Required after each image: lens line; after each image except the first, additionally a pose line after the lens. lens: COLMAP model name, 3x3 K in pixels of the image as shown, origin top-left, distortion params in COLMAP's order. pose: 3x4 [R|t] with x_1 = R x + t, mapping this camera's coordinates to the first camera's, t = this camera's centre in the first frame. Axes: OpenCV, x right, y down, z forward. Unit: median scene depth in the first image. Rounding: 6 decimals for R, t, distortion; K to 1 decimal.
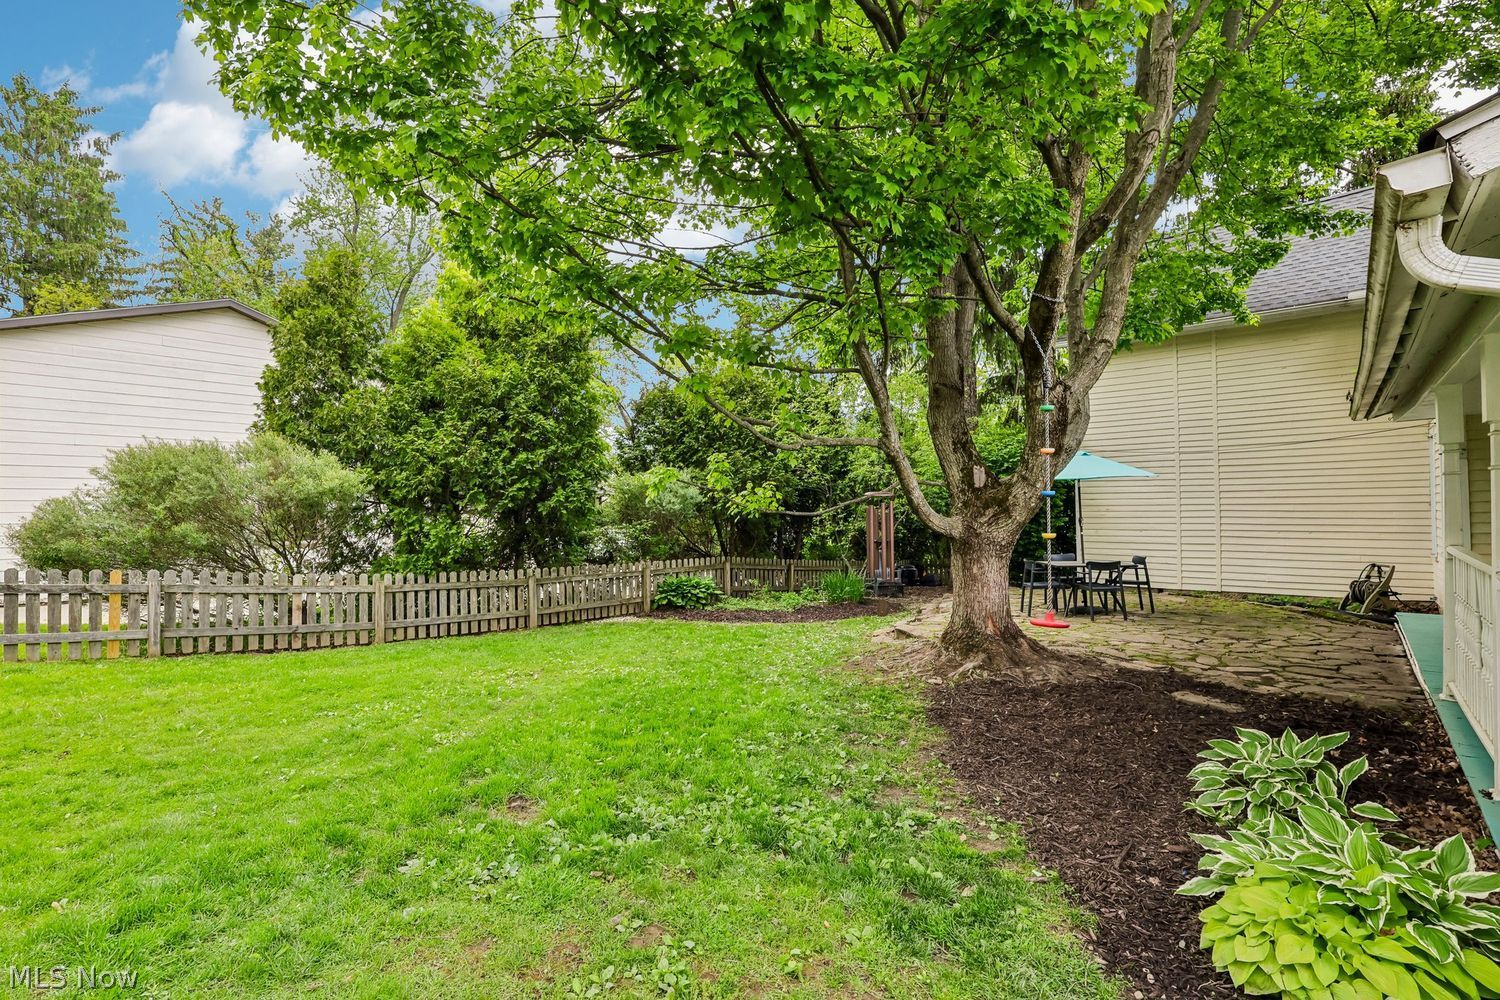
lens RADIAL K [[699.1, 0, 747.6], [0, 699.1, 498.4], [0, 0, 1]] dist [-0.001124, 0.000055]
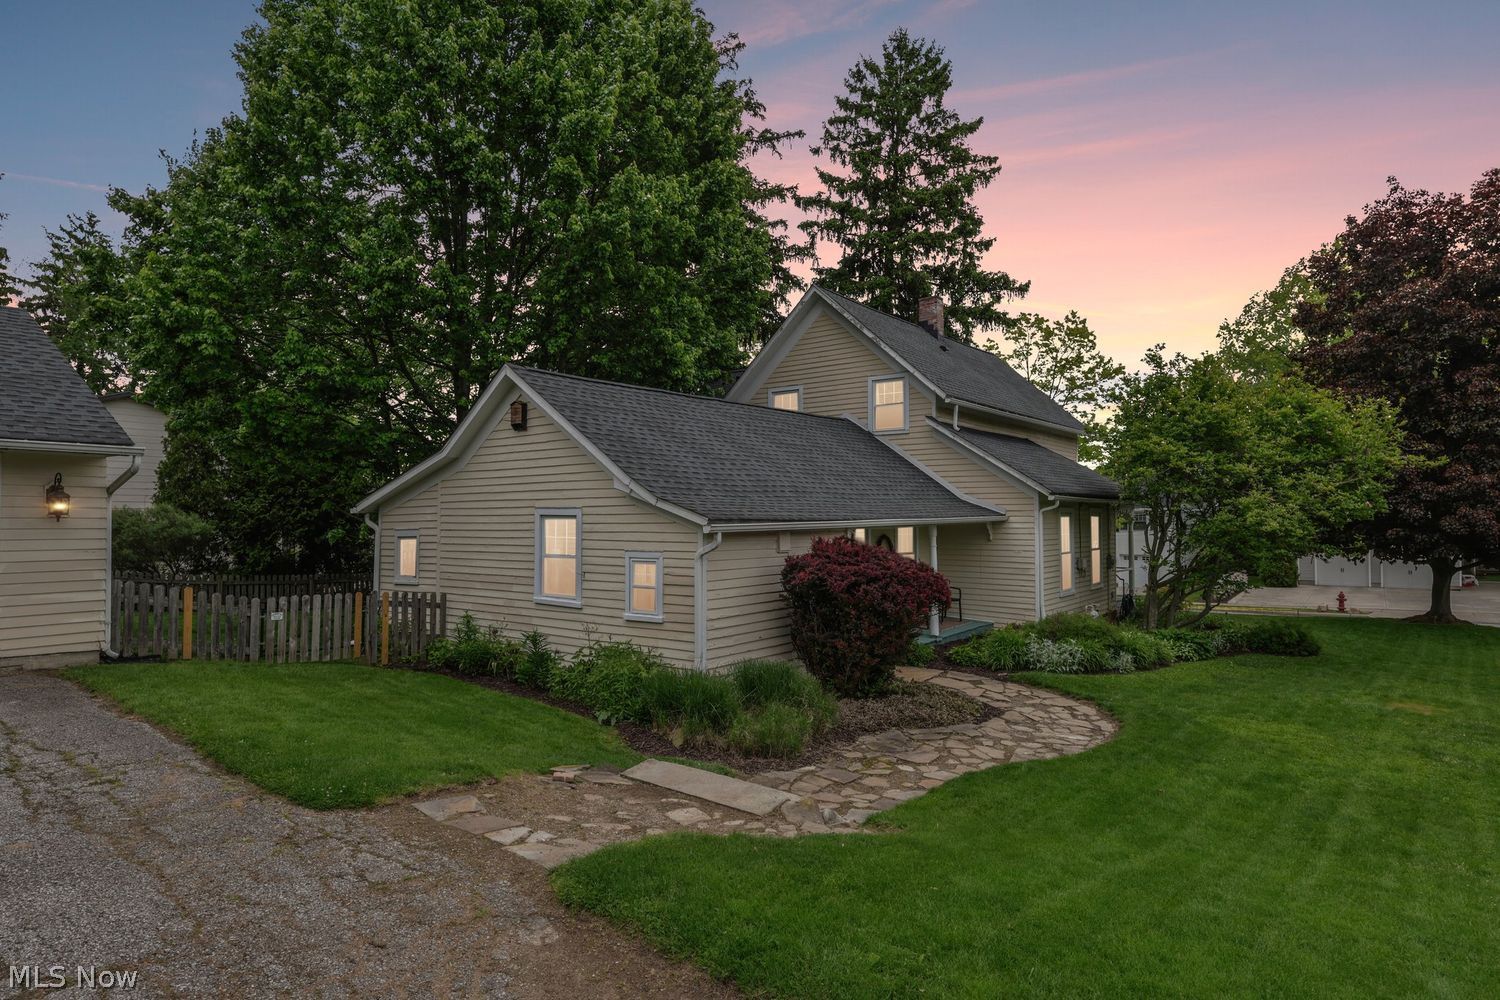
lens RADIAL K [[835.9, 0, 752.5], [0, 835.9, 505.7], [0, 0, 1]] dist [0.000148, -0.000254]
pose [[0.999087, 0.014258, 0.040279, 0.785363], [-0.014066, 0.999888, -0.005042, -0.087069], [-0.040346, 0.004471, 0.999176, -1.270718]]
